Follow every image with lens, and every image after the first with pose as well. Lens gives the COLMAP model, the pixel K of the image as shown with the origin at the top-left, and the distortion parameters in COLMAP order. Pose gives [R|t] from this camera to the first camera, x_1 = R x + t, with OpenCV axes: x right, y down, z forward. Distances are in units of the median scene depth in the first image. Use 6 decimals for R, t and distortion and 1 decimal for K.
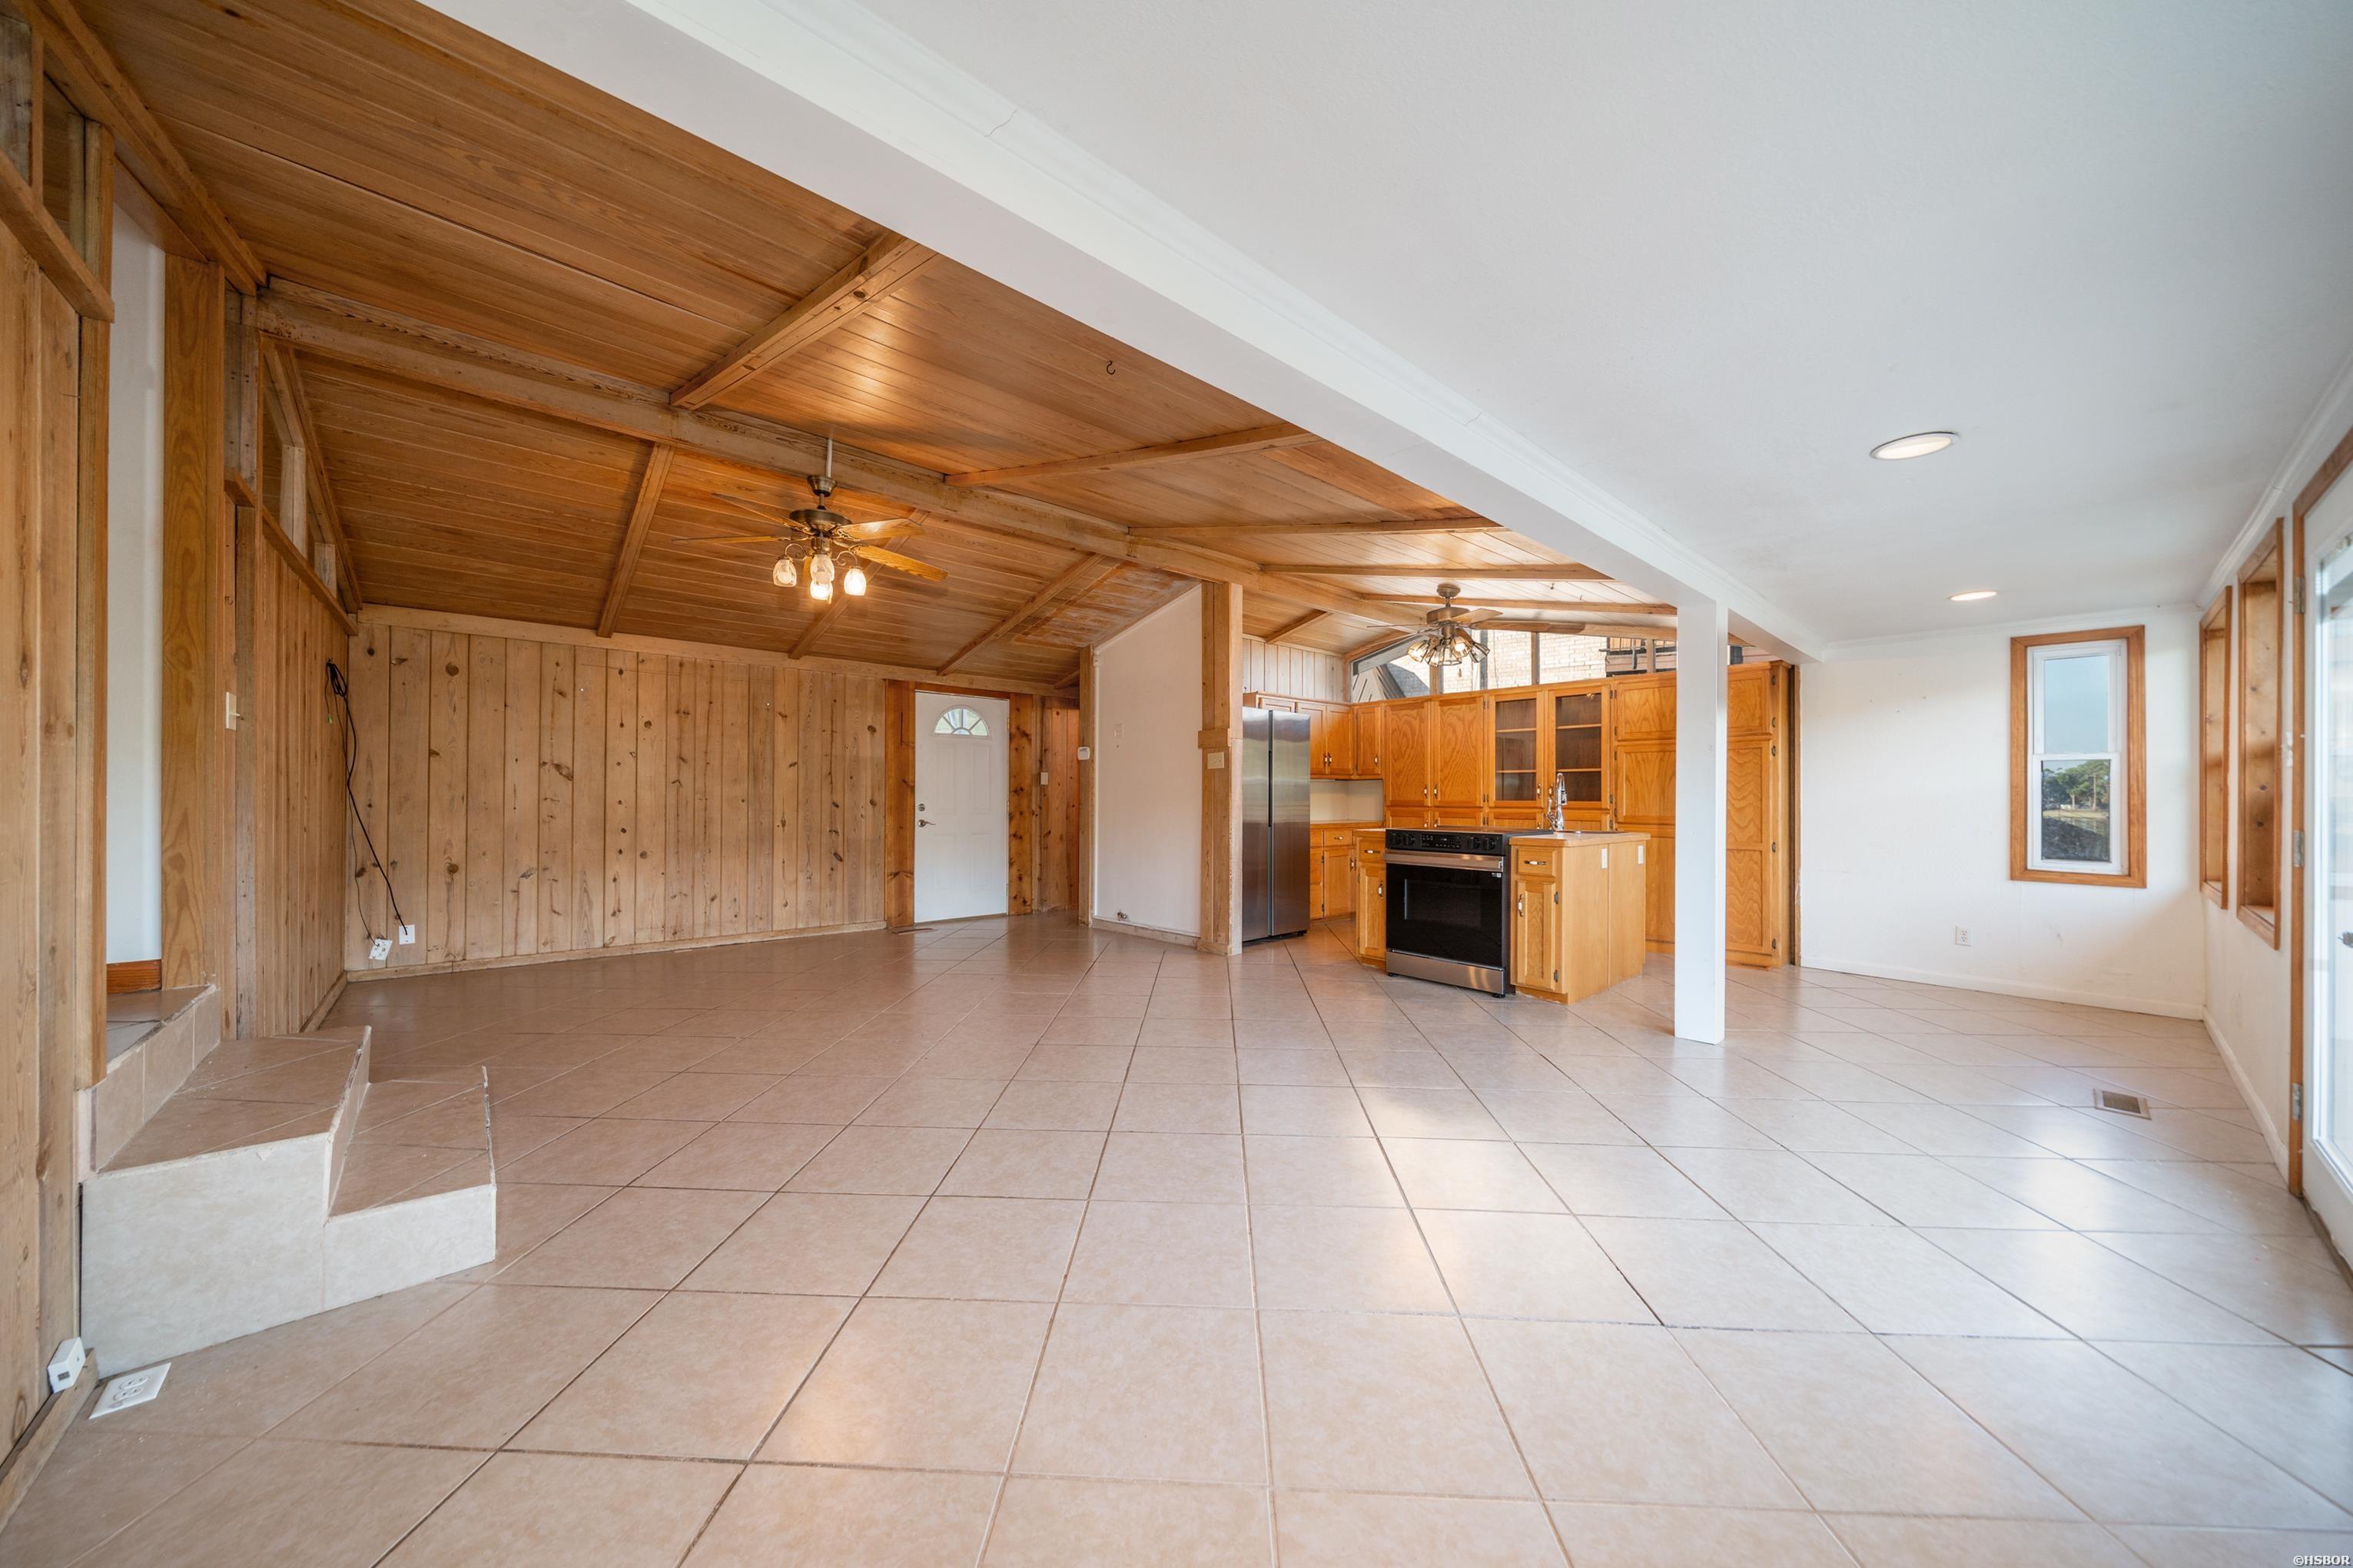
lens RADIAL K [[825.9, 0, 1176.5], [0, 825.9, 784.0], [0, 0, 1]] dist [-0.002336, 0.000031]
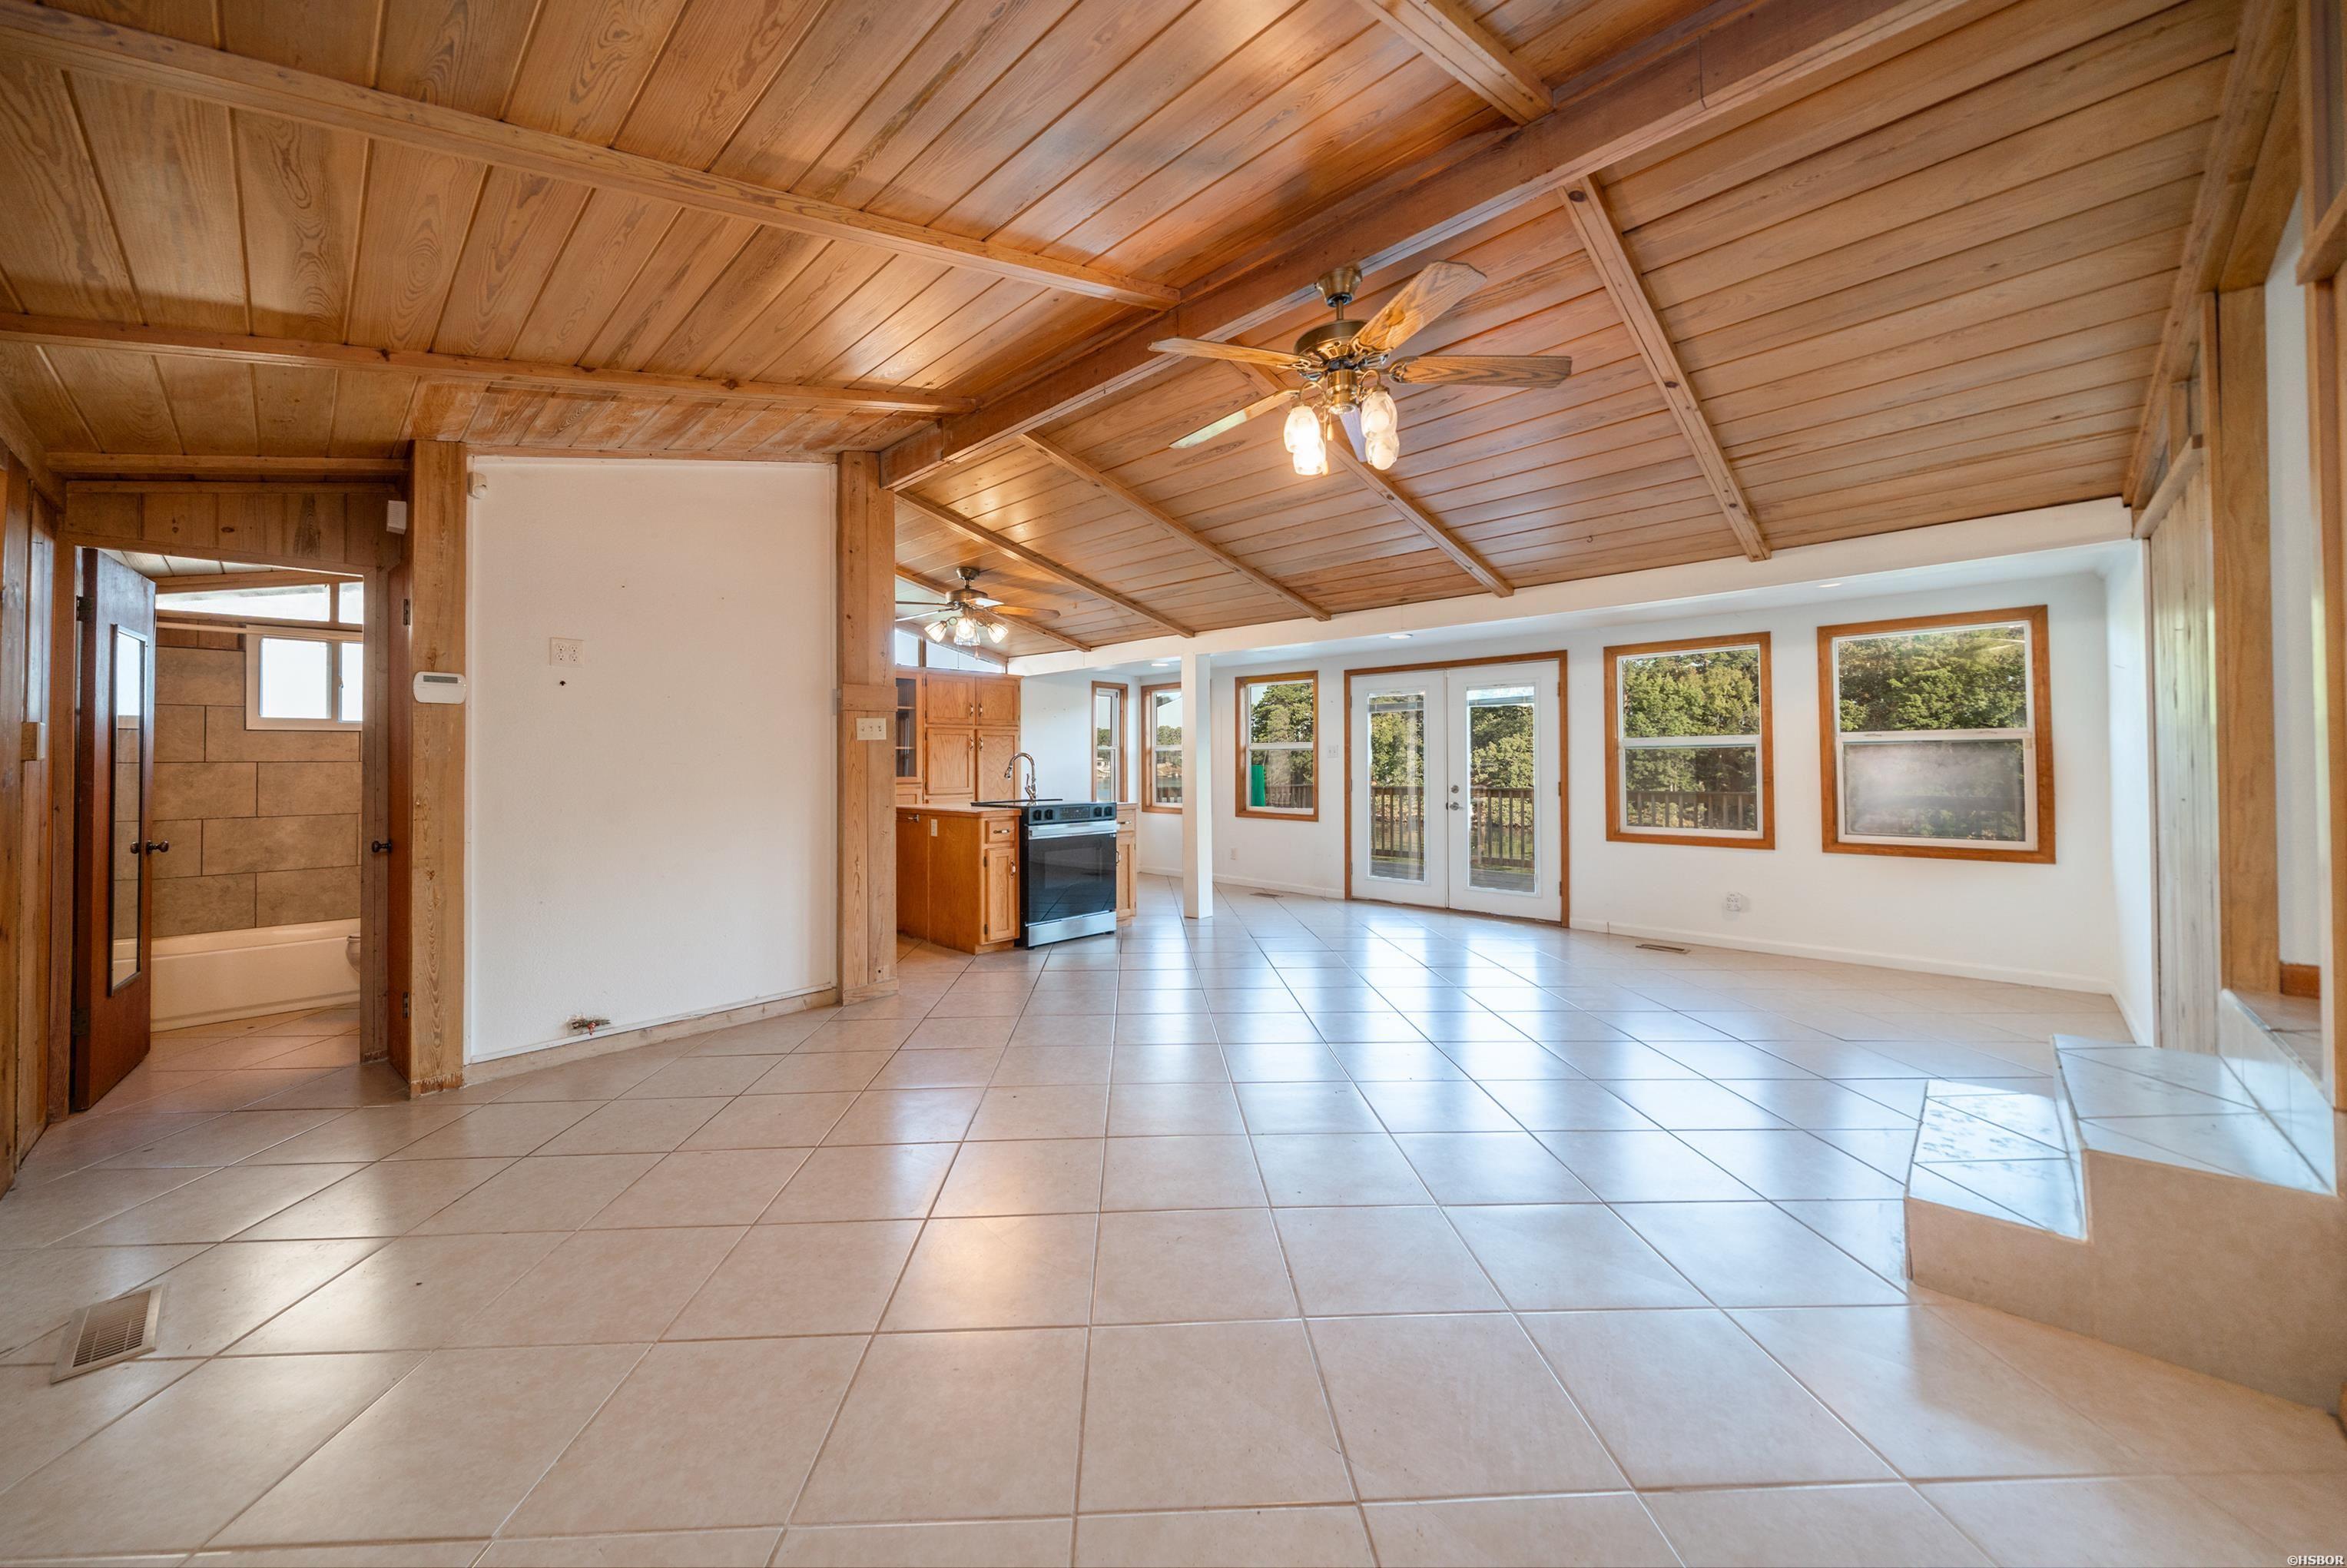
lens RADIAL K [[843.3, 0, 1167.0], [0, 843.3, 753.0], [0, 0, 1]] dist [-0.001199, -0.000108]
pose [[-0.070370, 0.008220, 0.997487, -0.617991], [-0.004232, 0.999955, -0.008539, -0.002341], [-0.997512, -0.004822, -0.070332, 0.702985]]
